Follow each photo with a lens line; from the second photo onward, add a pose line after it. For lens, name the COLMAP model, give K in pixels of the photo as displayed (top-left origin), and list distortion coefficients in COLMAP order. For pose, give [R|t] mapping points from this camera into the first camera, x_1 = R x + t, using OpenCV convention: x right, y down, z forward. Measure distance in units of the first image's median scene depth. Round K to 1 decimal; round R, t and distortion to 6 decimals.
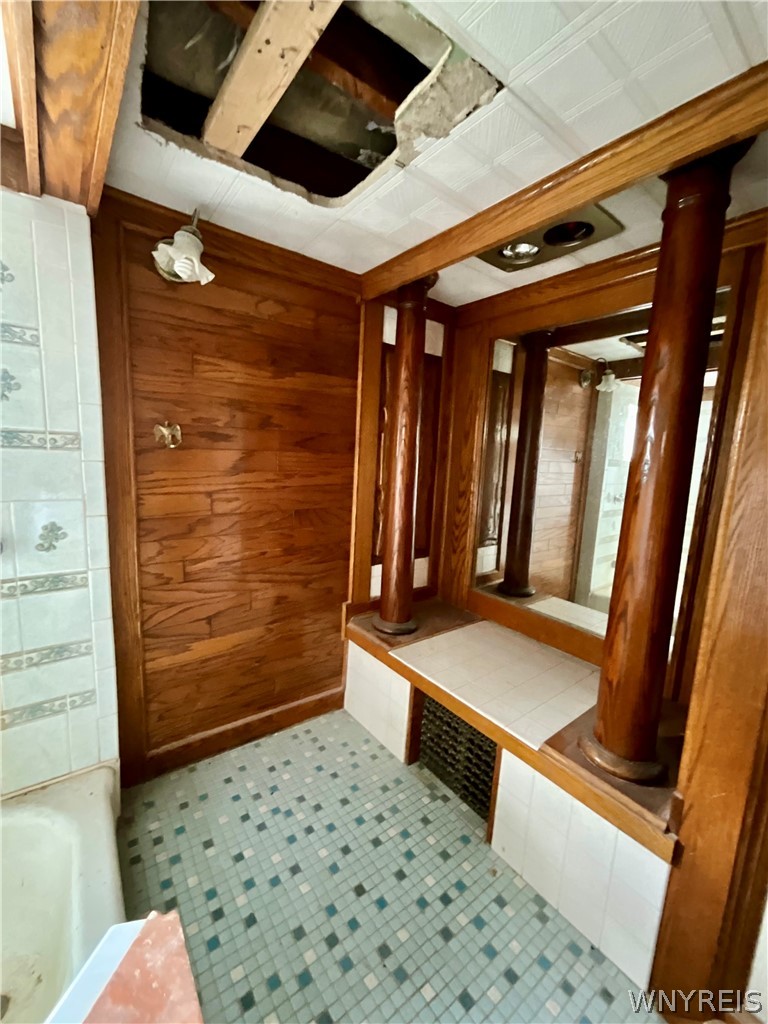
lens RADIAL K [[416.4, 0, 383.1], [0, 416.4, 512.2], [0, 0, 1]] dist [0.003590, 0.000045]
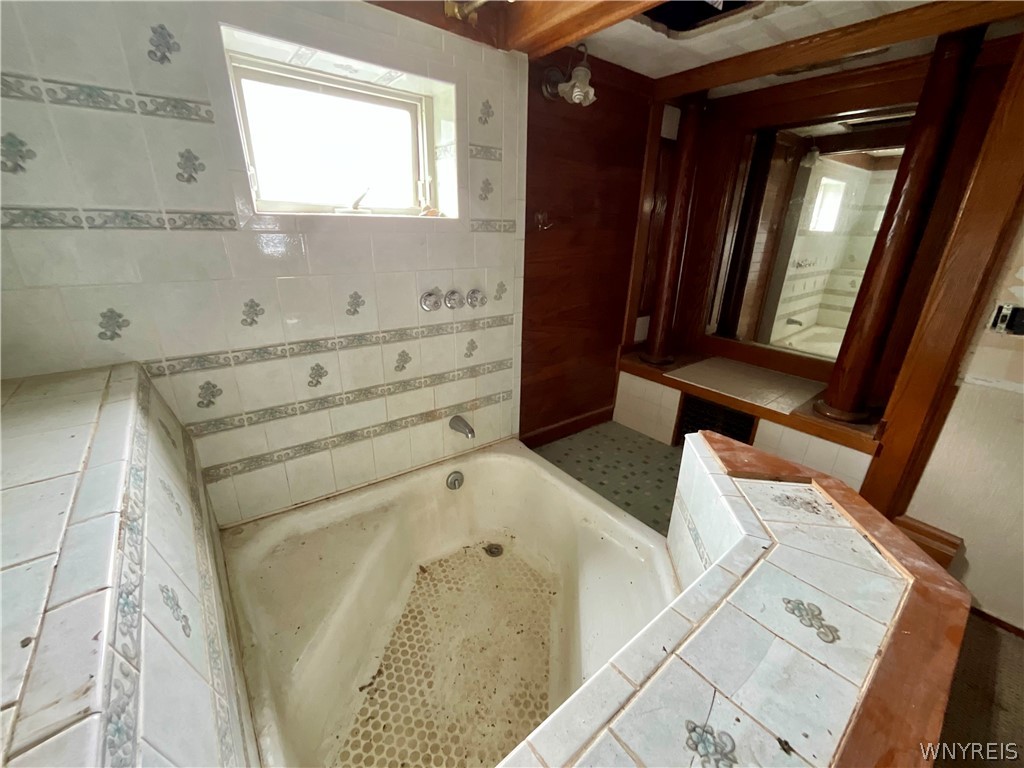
lens RADIAL K [[416.4, 0, 512.6], [0, 416.4, 382.3], [0, 0, 1]] dist [0.003590, 0.000045]
pose [[0.999576, -0.027964, 0.008165, -0.514731], [0.025575, 0.976575, 0.213651, 0.040411], [-0.013948, -0.213351, 0.976876, -0.406492]]
